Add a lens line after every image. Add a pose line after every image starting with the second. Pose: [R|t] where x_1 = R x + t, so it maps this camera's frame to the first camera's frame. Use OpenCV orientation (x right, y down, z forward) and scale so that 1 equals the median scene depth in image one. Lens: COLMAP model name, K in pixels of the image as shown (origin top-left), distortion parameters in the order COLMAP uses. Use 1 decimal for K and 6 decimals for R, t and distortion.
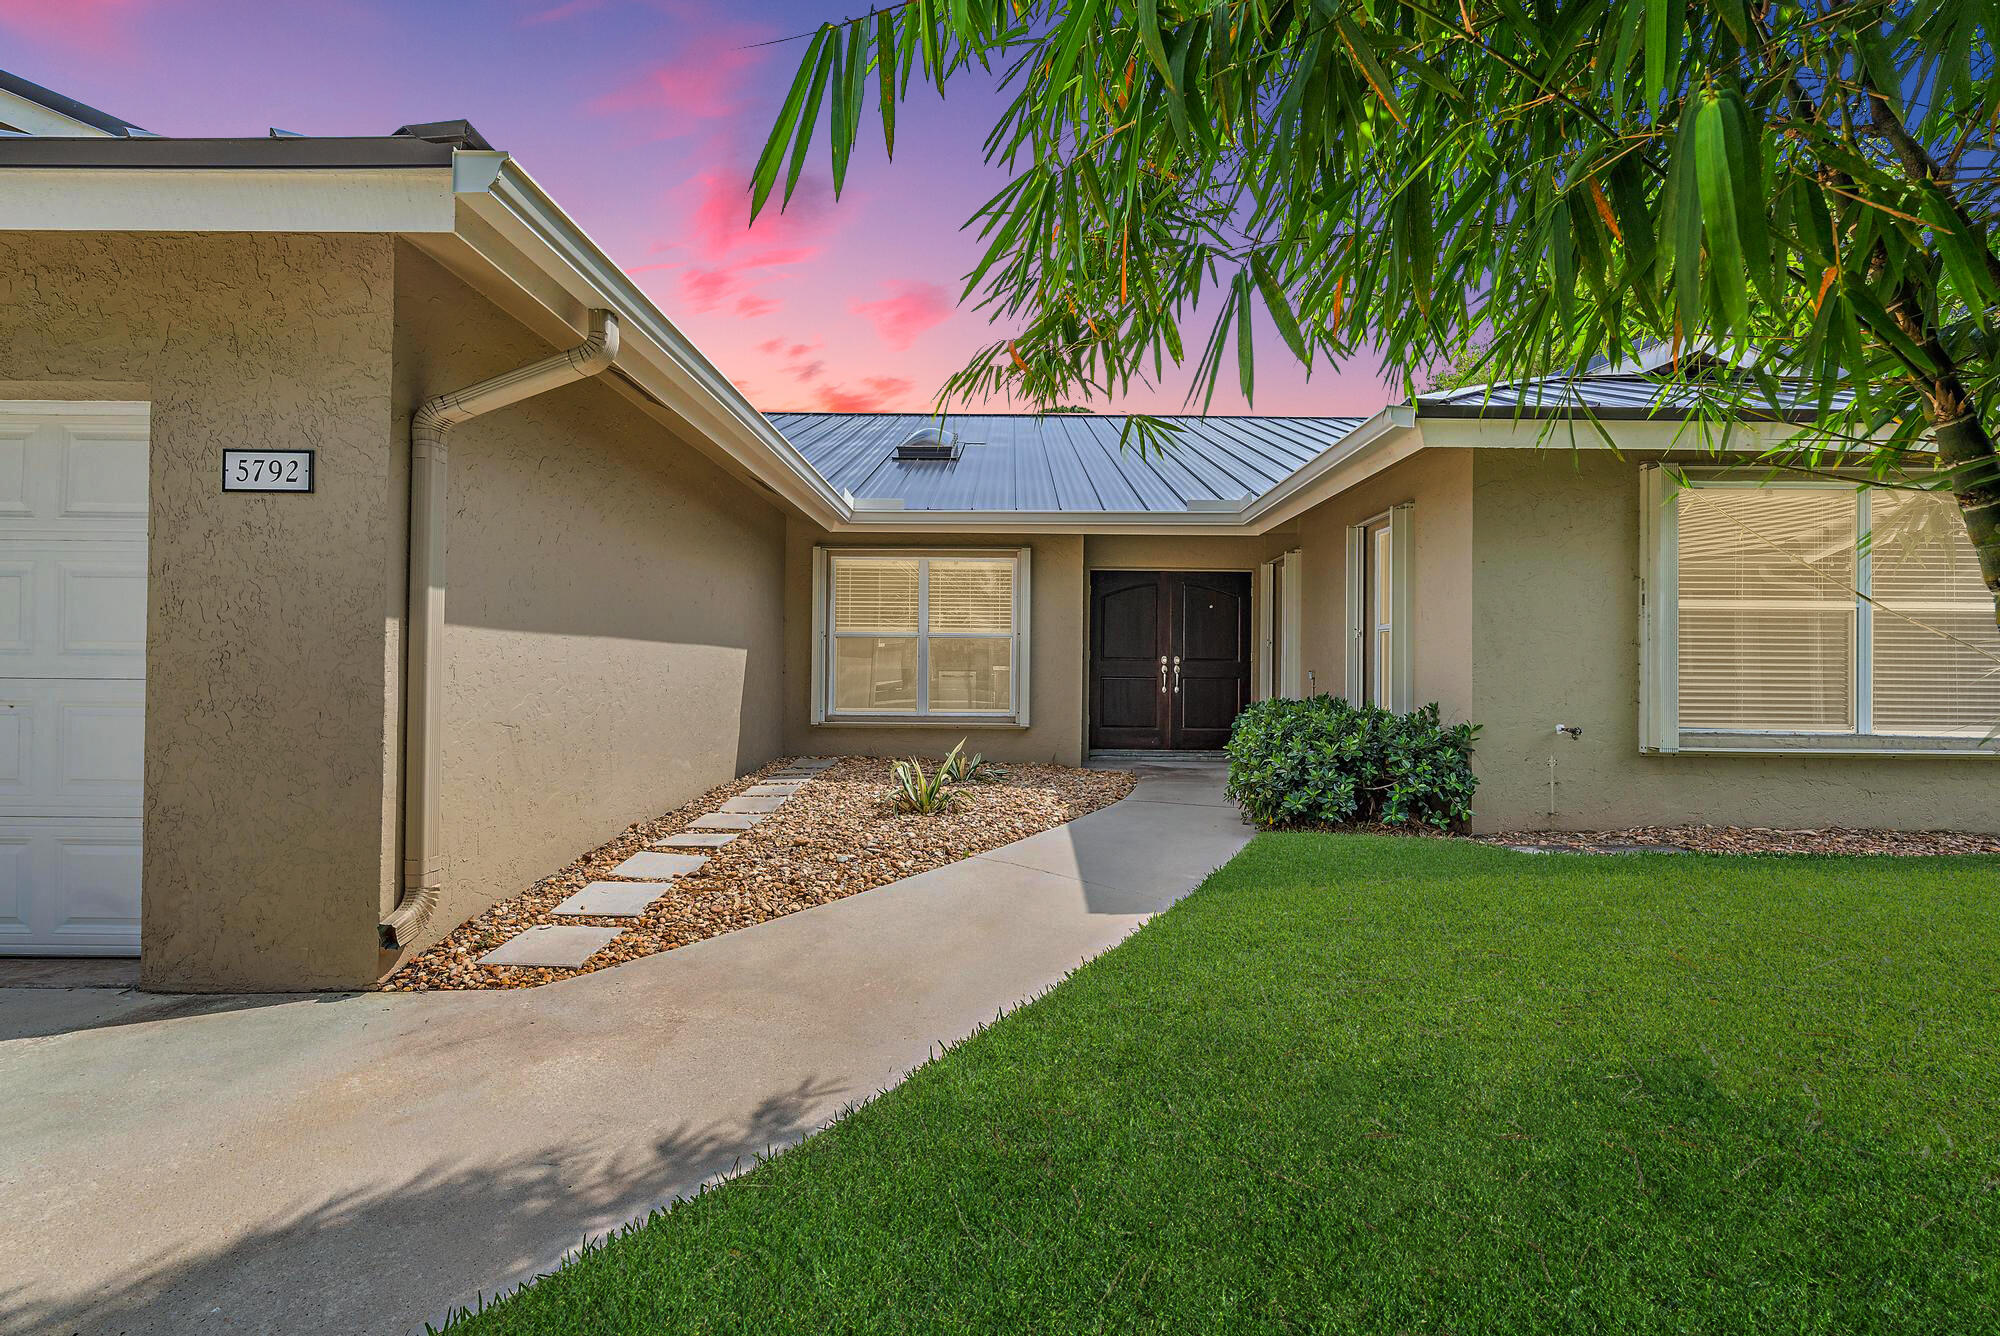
lens RADIAL K [[859.7, 0, 996.8], [0, 859.7, 667.1], [0, 0, 1]] dist [-0.003497, 0.000734]
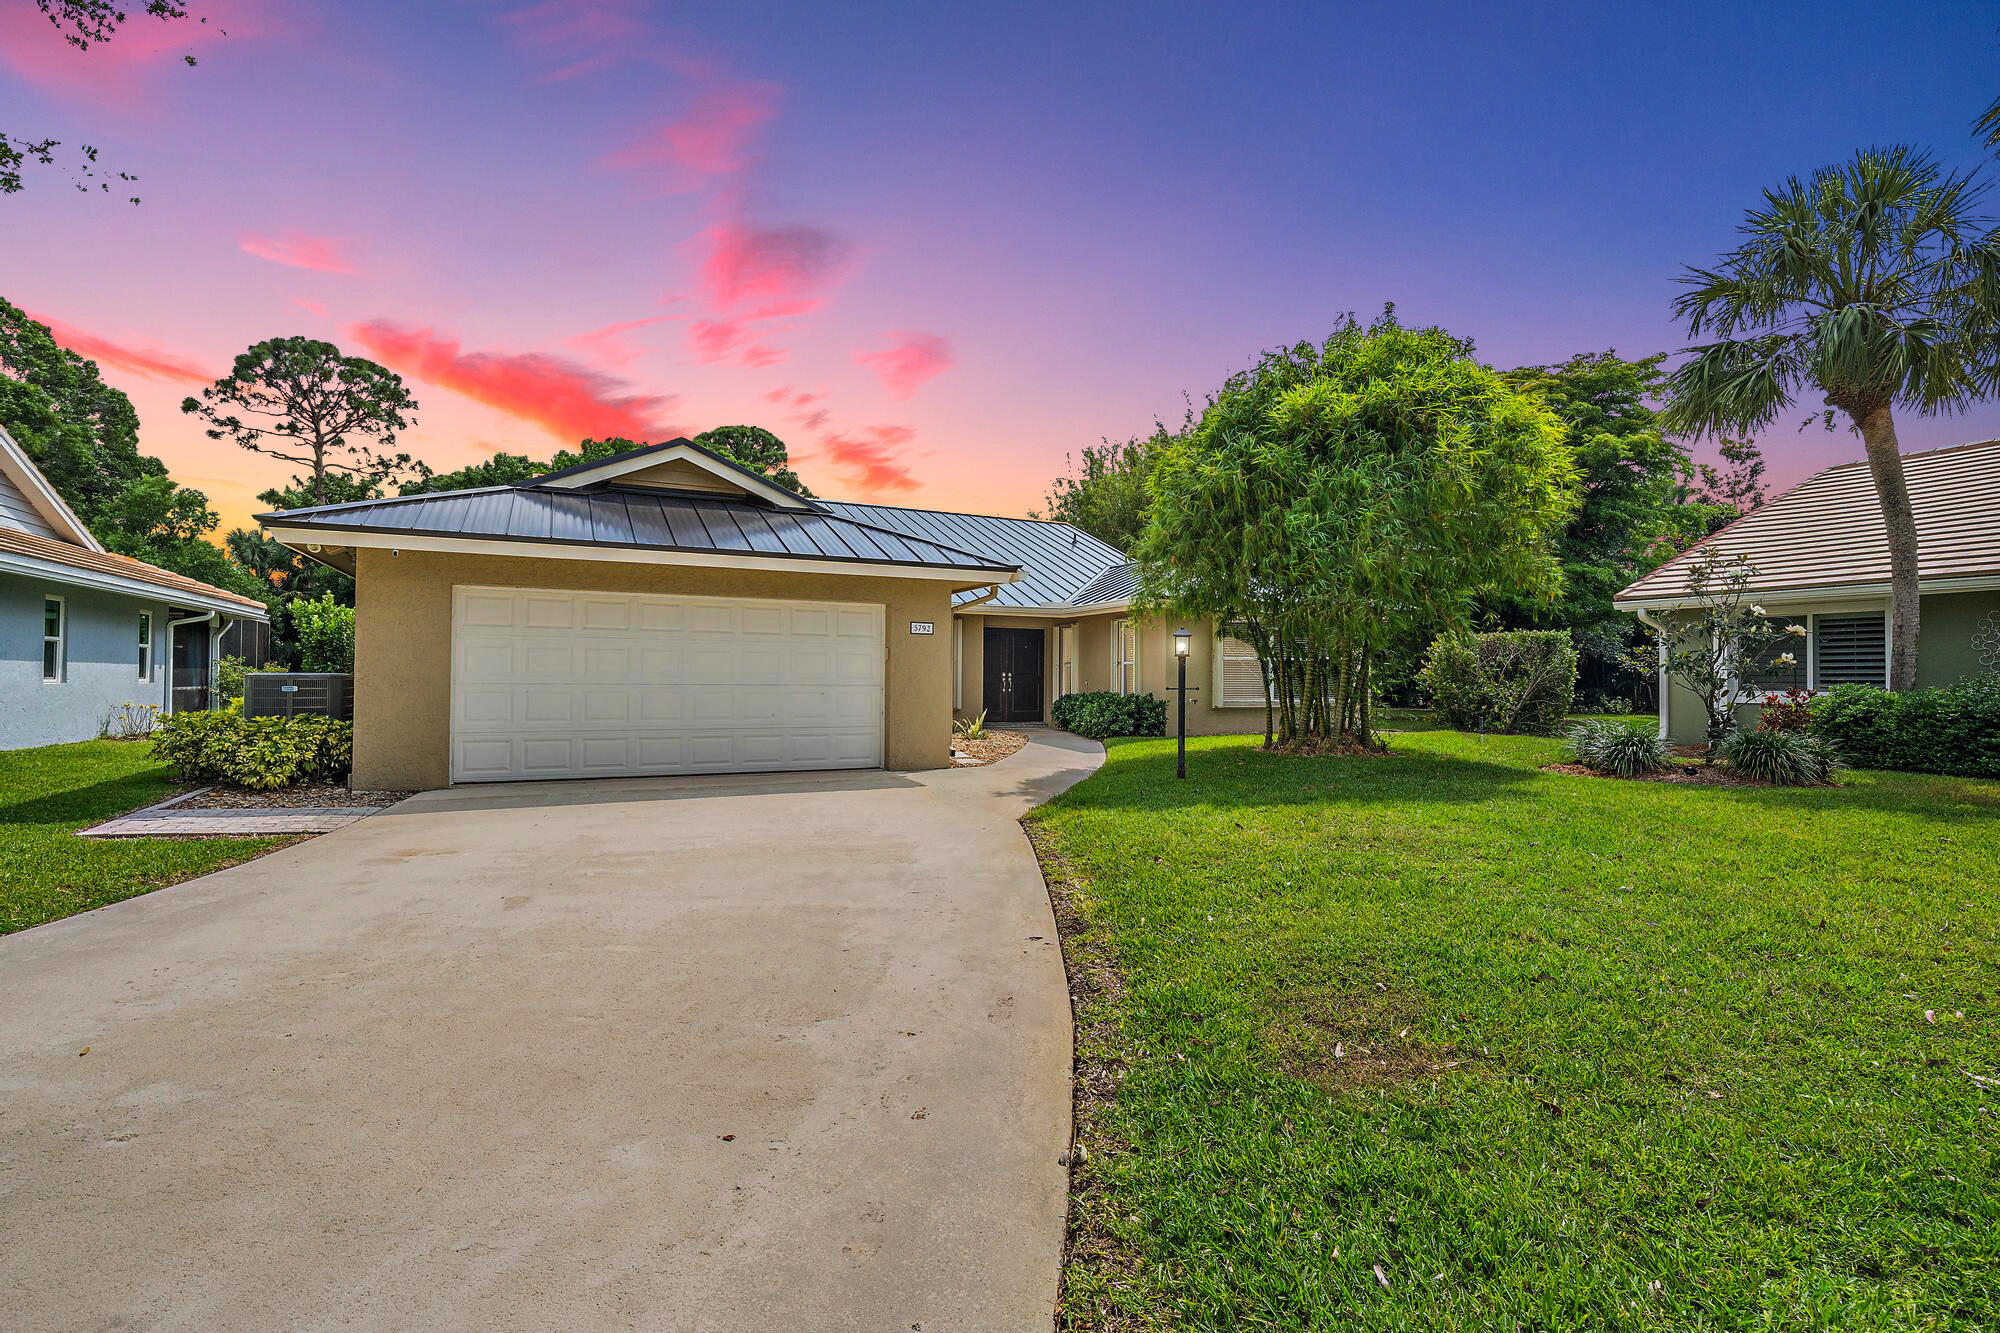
lens RADIAL K [[973.7, 0, 1037.1], [0, 973.7, 669.9], [0, 0, 1]] dist [0.002968, 0.000154]
pose [[0.882257, 0.001222, 0.470766, -1.341592], [0.001923, 0.999979, -0.006199, -0.011920], [-0.470764, 0.006374, 0.882236, -1.648186]]
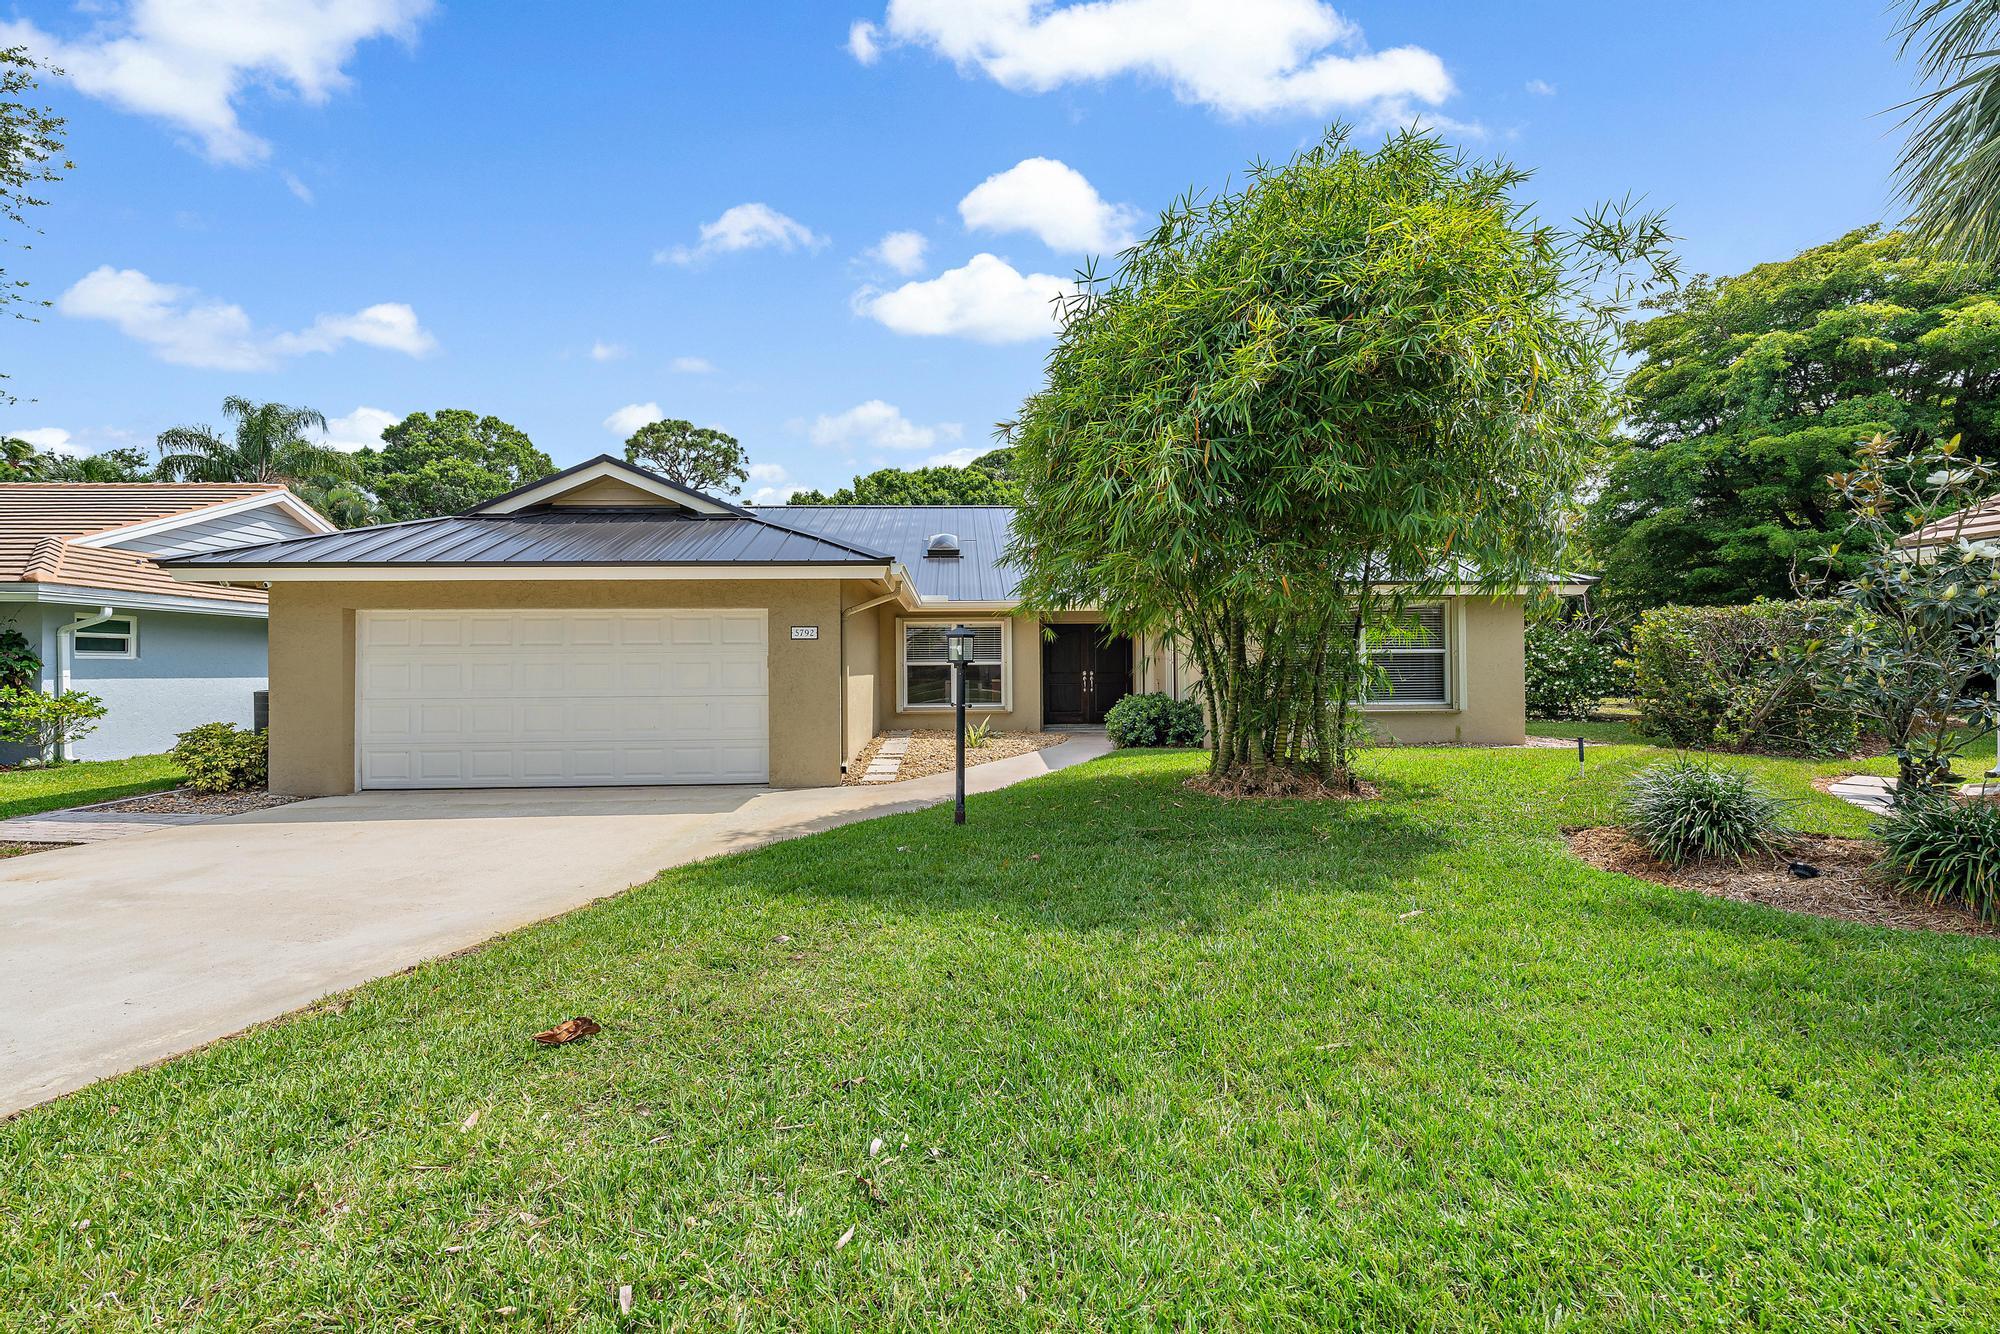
lens RADIAL K [[859.7, 0, 996.8], [0, 859.7, 666.1], [0, 0, 1]] dist [-0.003497, 0.000734]
pose [[0.997949, -0.017447, 0.061597, -0.172361], [0.017531, 0.999846, -0.000827, -0.045278], [-0.061573, 0.001905, 0.998101, -1.365833]]
